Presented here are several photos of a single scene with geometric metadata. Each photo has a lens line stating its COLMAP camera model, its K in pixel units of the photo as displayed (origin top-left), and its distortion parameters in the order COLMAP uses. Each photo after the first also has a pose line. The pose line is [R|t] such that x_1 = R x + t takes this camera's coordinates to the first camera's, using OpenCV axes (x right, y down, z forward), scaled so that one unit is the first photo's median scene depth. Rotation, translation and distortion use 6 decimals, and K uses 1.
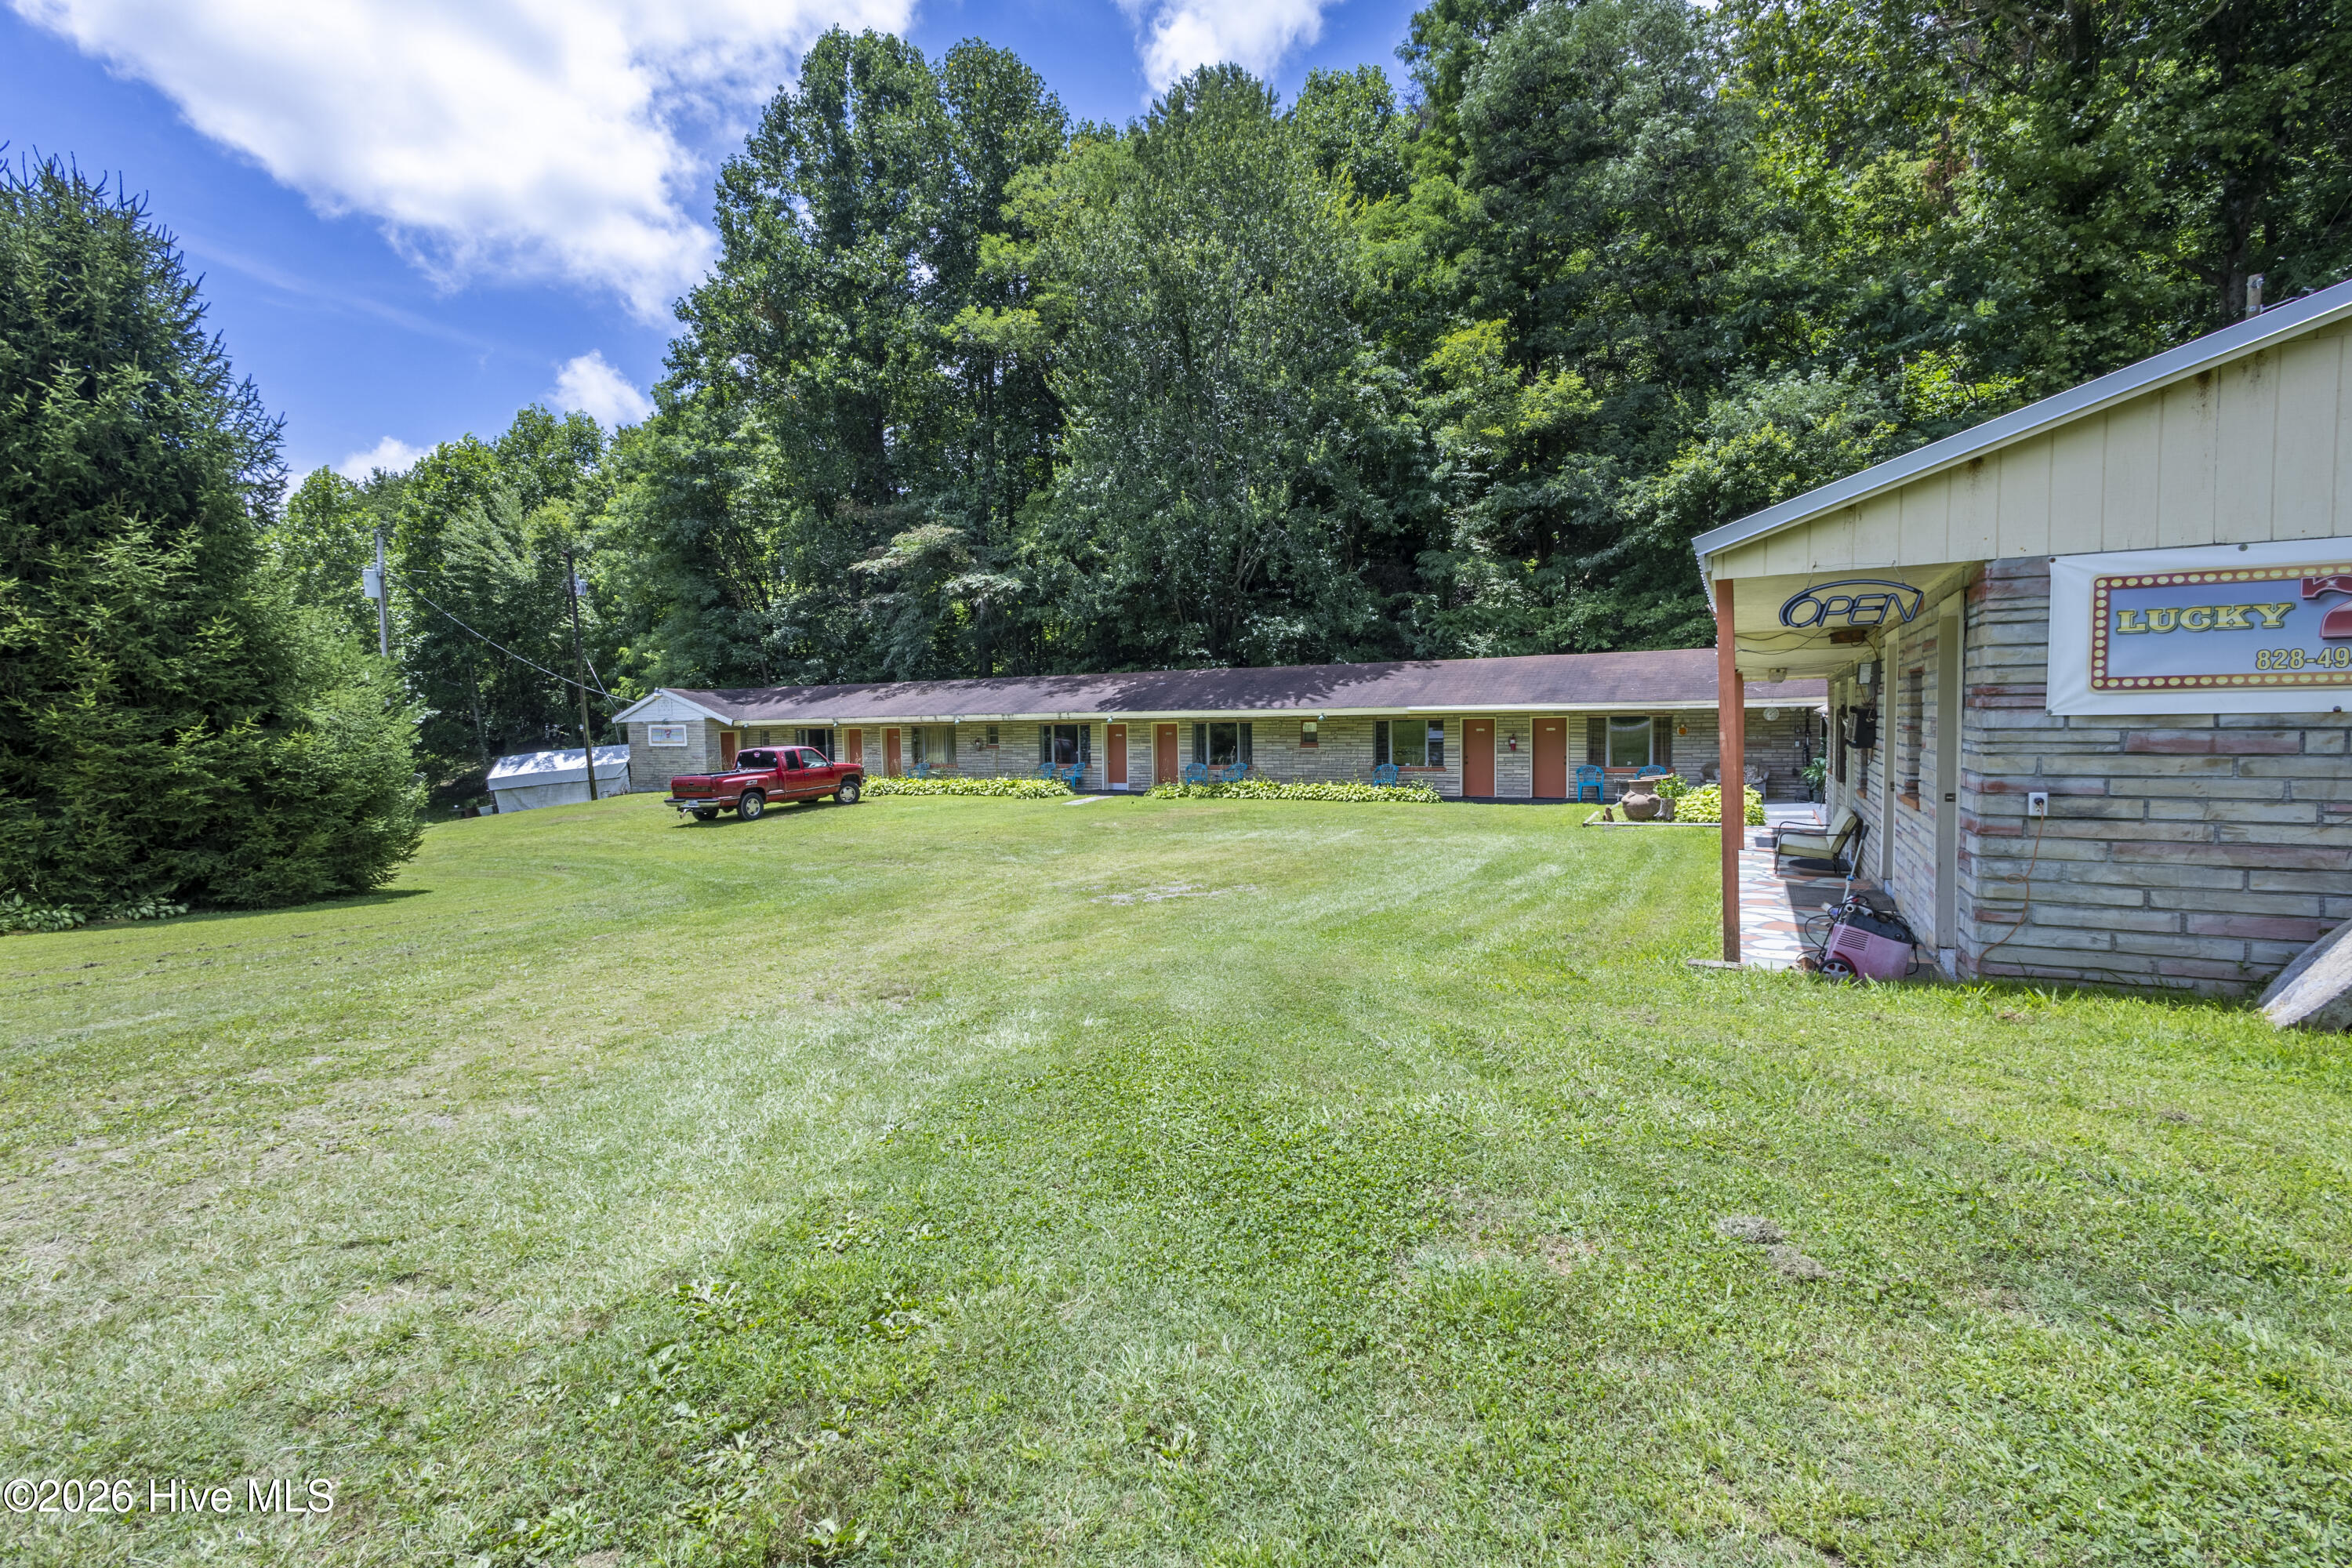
lens RADIAL K [[1075.9, 0, 1180.9], [0, 1075.9, 780.7], [0, 0, 1]] dist [0.013038, -0.005731]
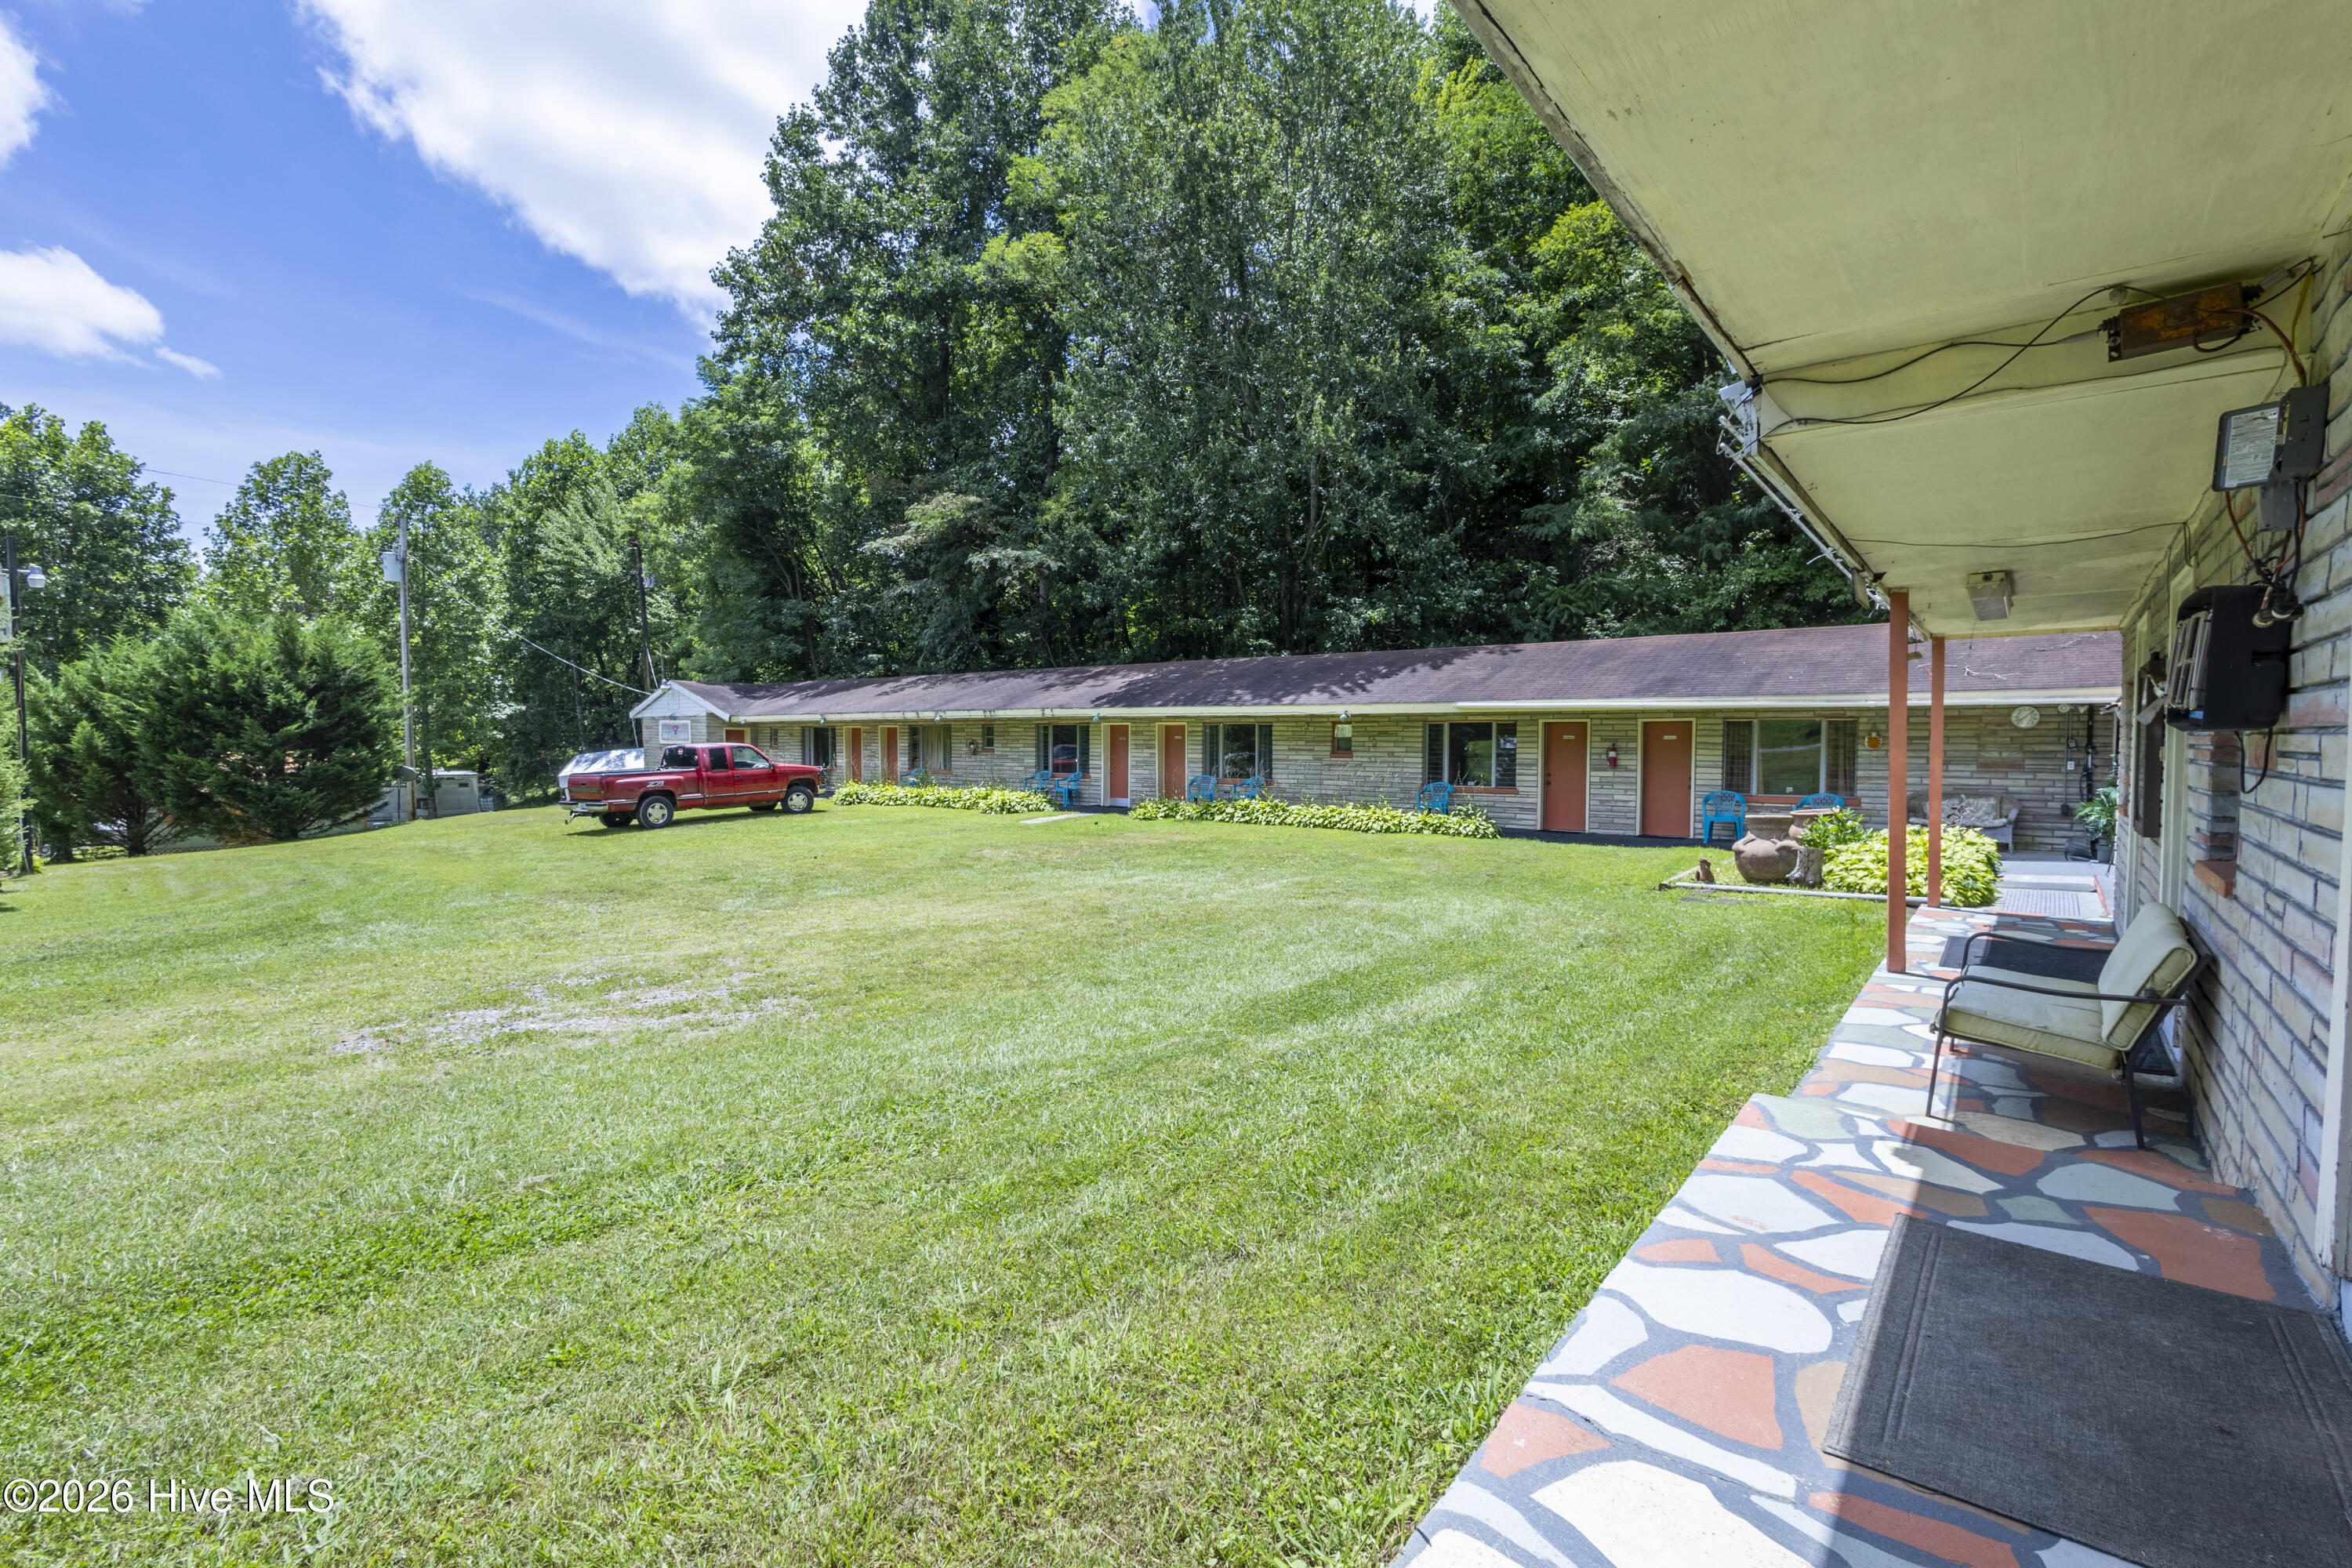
lens RADIAL K [[1075.9, 0, 1180.9], [0, 1075.9, 780.7], [0, 0, 1]] dist [0.013038, -0.005731]
pose [[0.982895, 0.026048, -0.182313, 0.165913], [-0.028901, 0.999498, -0.013008, -0.001938], [0.181883, 0.018055, 0.983154, 0.269901]]
